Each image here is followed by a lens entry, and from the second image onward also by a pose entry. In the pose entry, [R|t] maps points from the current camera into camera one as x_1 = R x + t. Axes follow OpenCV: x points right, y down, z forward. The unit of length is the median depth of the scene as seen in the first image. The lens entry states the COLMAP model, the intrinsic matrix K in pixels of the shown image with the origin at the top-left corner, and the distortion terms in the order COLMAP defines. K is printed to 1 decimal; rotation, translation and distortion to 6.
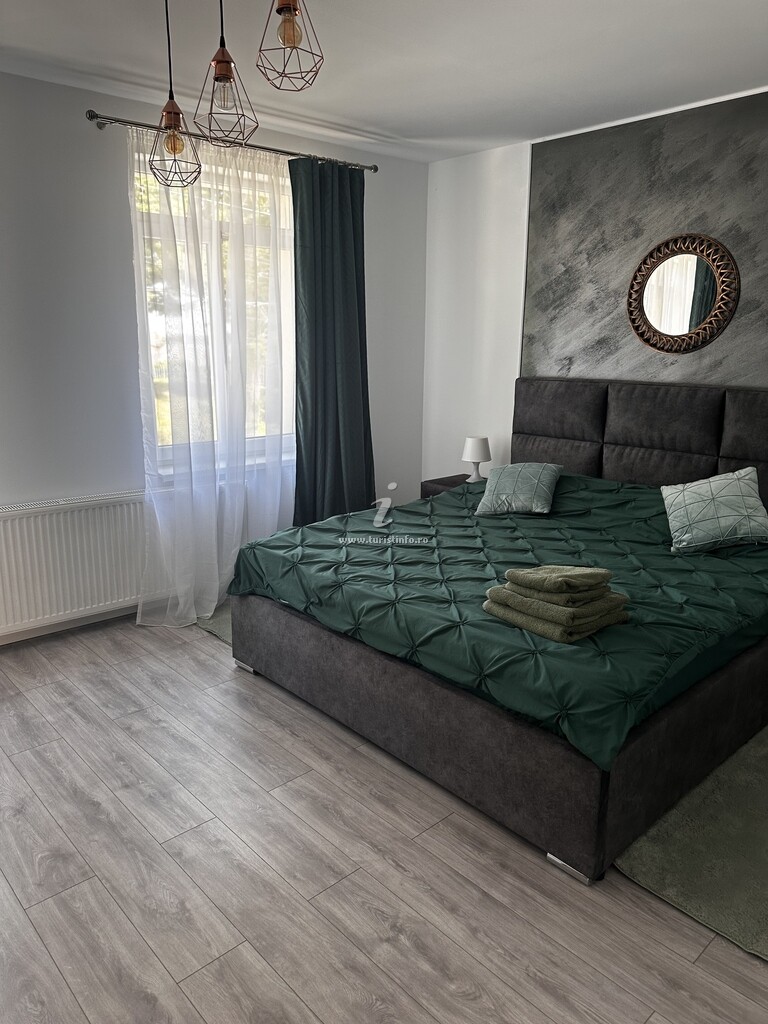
lens RADIAL K [[731.9, 0, 382.4], [0, 731.9, 504.5], [0, 0, 1]] dist [0.010964, -0.008975]
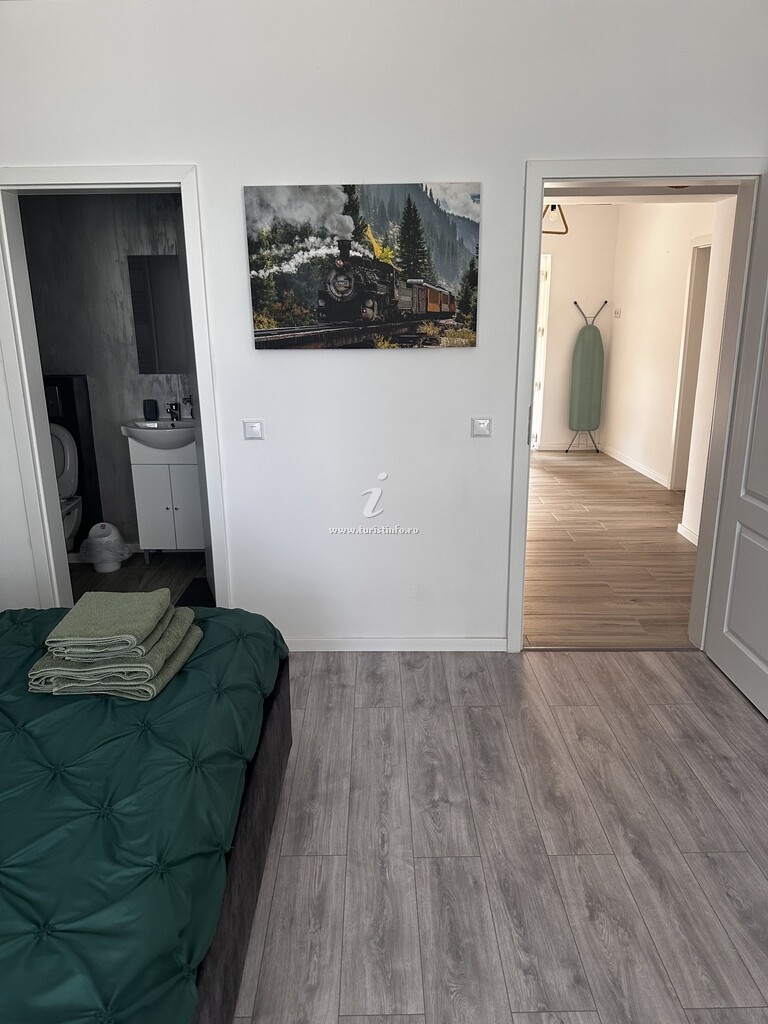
lens RADIAL K [[731.9, 0, 381.5], [0, 731.9, 520.0], [0, 0, 1]] dist [0.010964, -0.008975]
pose [[-0.745582, -0.188998, 0.639052, -0.582201], [0.155155, 0.883359, 0.442271, -0.378371], [-0.648101, 0.428901, -0.629293, 1.558489]]
